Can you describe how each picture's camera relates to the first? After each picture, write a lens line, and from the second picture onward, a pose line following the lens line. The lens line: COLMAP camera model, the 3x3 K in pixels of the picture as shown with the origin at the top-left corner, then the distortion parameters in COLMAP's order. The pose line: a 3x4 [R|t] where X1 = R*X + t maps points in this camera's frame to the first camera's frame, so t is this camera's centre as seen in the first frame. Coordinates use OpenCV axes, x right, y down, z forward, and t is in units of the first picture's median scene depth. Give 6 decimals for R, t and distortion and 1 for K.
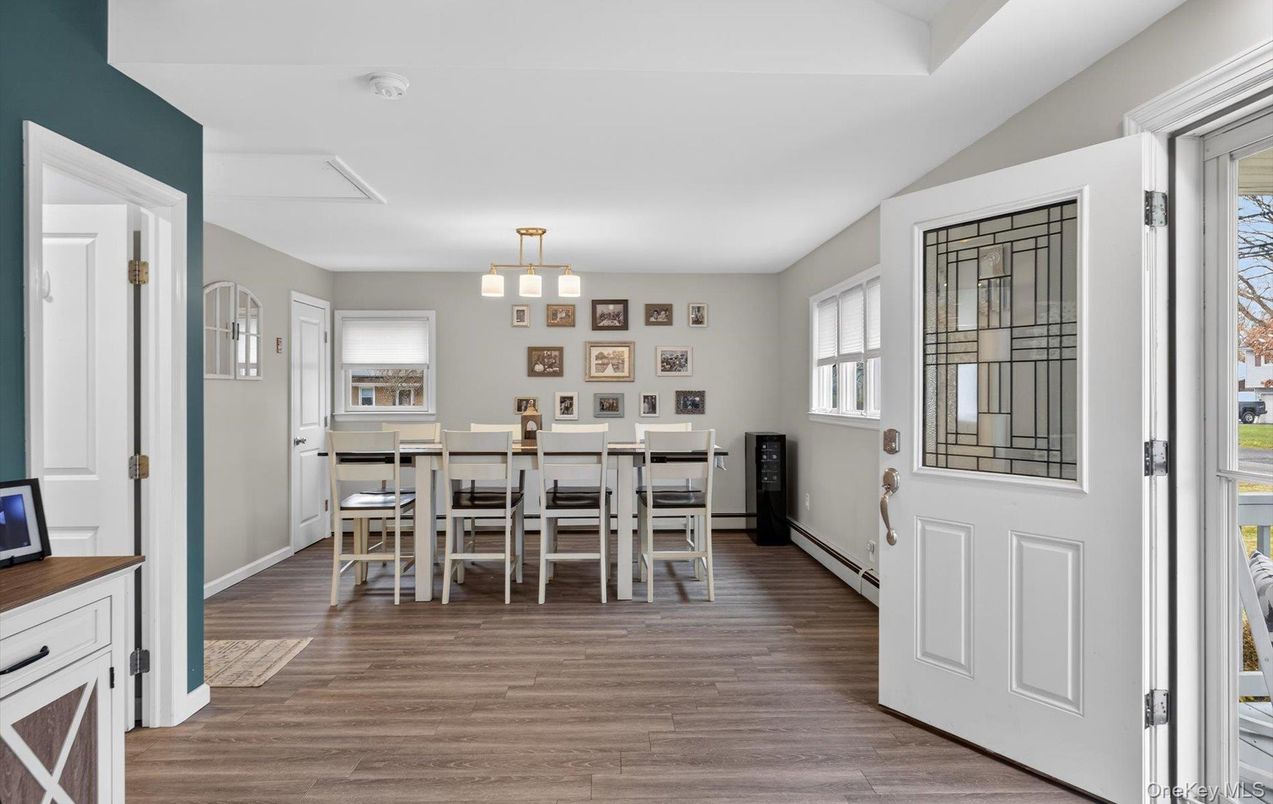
lens RADIAL K [[735.6, 0, 633.7], [0, 735.6, 400.0], [0, 0, 1]] dist [0.003850, 0.000262]
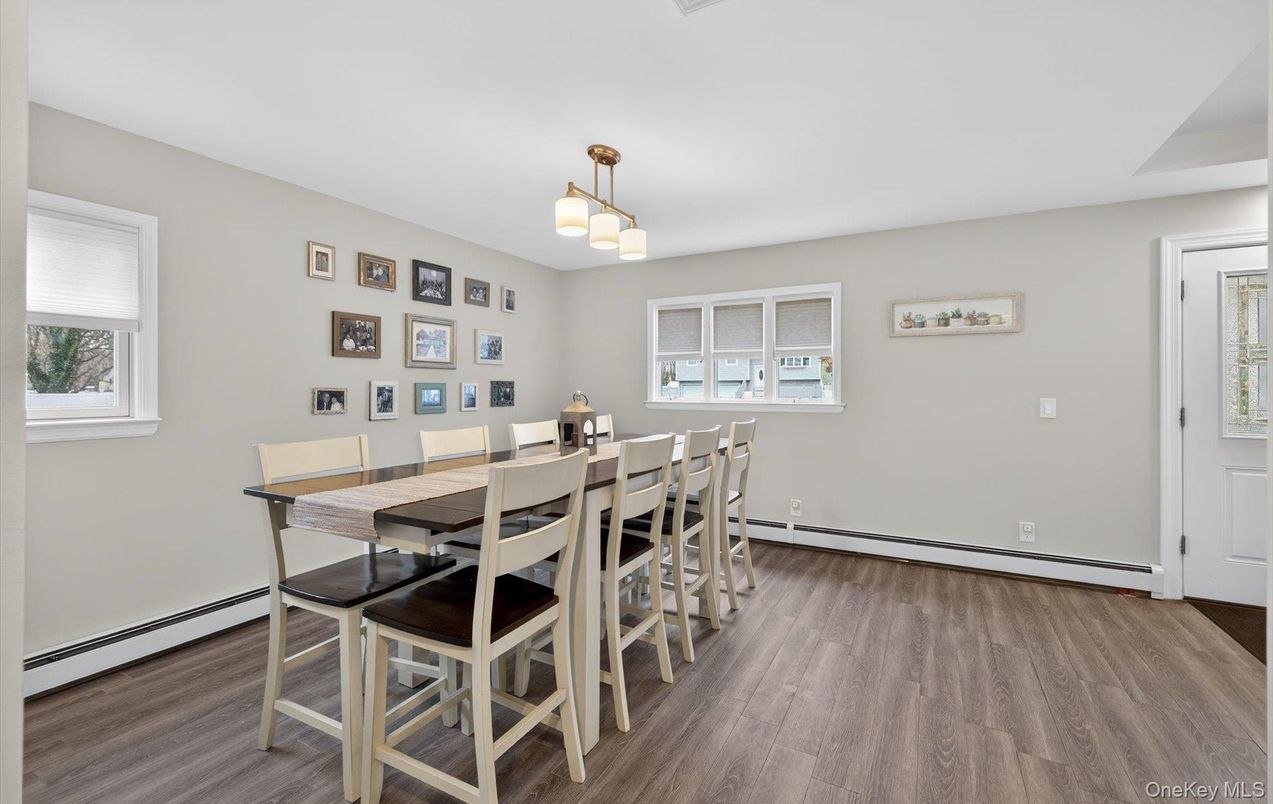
lens RADIAL K [[543.6, 0, 636.8], [0, 543.6, 391.0], [0, 0, 1]] dist [0.001649, 0.000285]
pose [[0.495652, -0.003218, 0.868515, -0.429530], [0.005768, 0.999983, 0.000413, 0.000533], [-0.868502, 0.004805, 0.495663, 0.523375]]
